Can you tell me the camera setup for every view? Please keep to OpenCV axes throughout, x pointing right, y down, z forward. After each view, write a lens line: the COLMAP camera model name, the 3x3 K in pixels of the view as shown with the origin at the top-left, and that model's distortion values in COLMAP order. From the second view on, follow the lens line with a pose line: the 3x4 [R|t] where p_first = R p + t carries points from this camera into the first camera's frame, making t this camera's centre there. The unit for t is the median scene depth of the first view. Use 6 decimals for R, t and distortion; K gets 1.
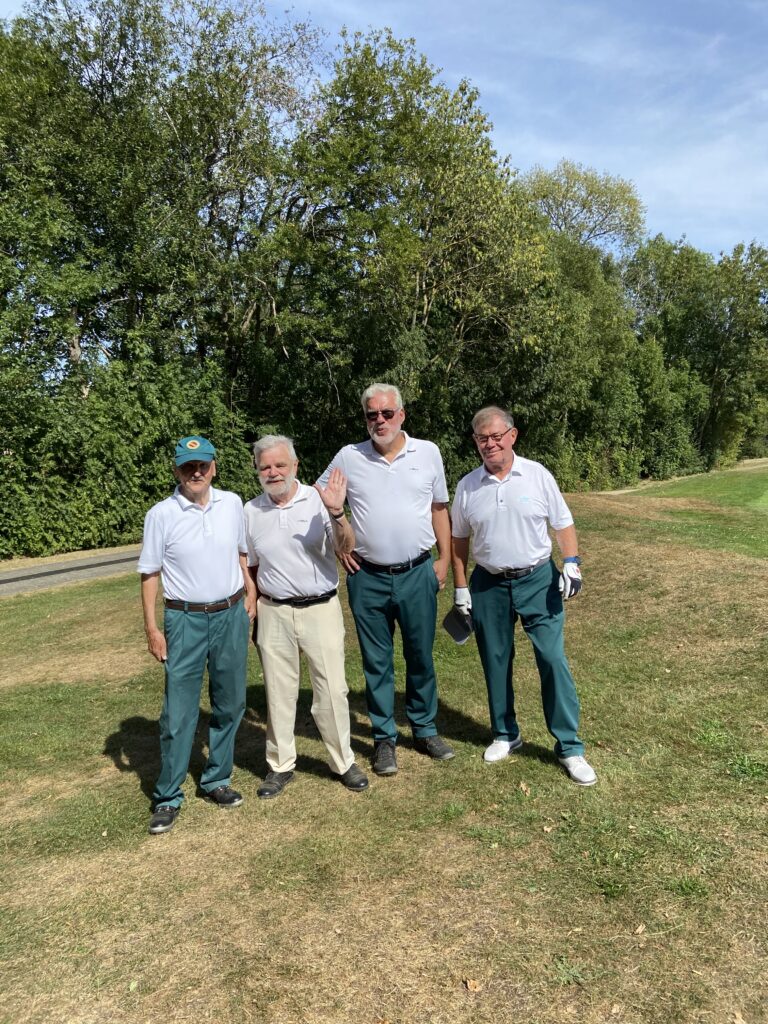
lens RADIAL K [[759.8, 0, 387.2], [0, 759.8, 508.4], [0, 0, 1]] dist [0.103177, -0.139781]
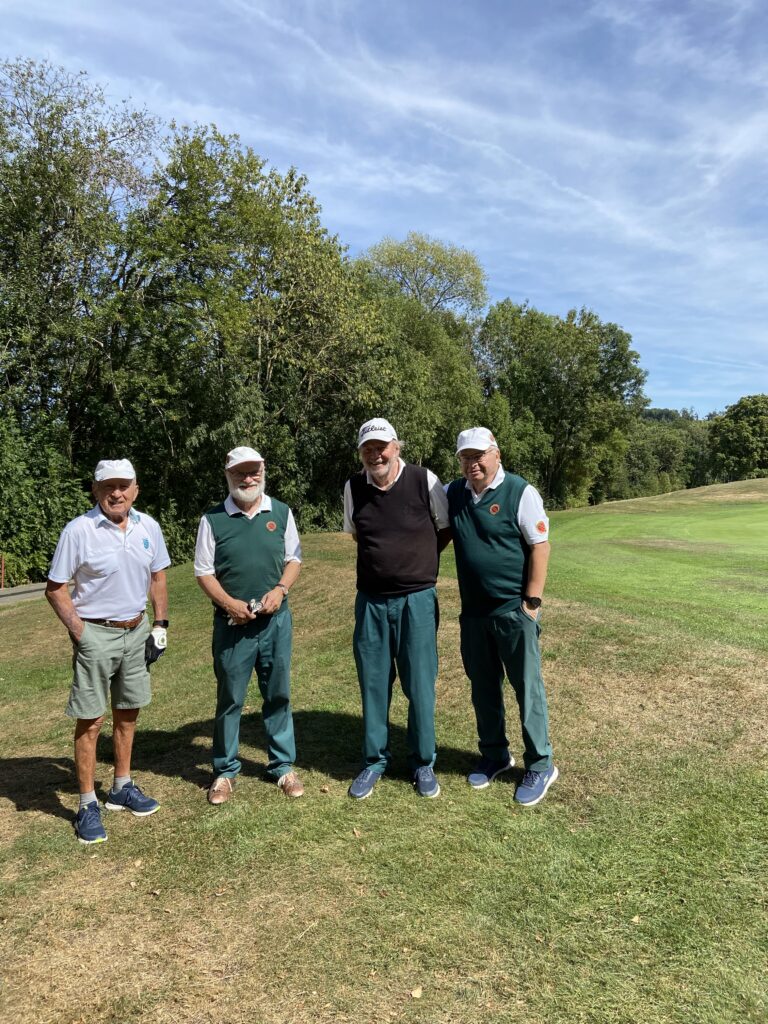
lens RADIAL K [[759.8, 0, 387.2], [0, 759.8, 508.4], [0, 0, 1]] dist [0.103177, -0.139781]
pose [[0.990855, -0.014690, 0.134130, 0.077547], [0.022626, 0.998070, -0.057836, 0.007474], [-0.133021, 0.060342, 0.989275, -0.095721]]
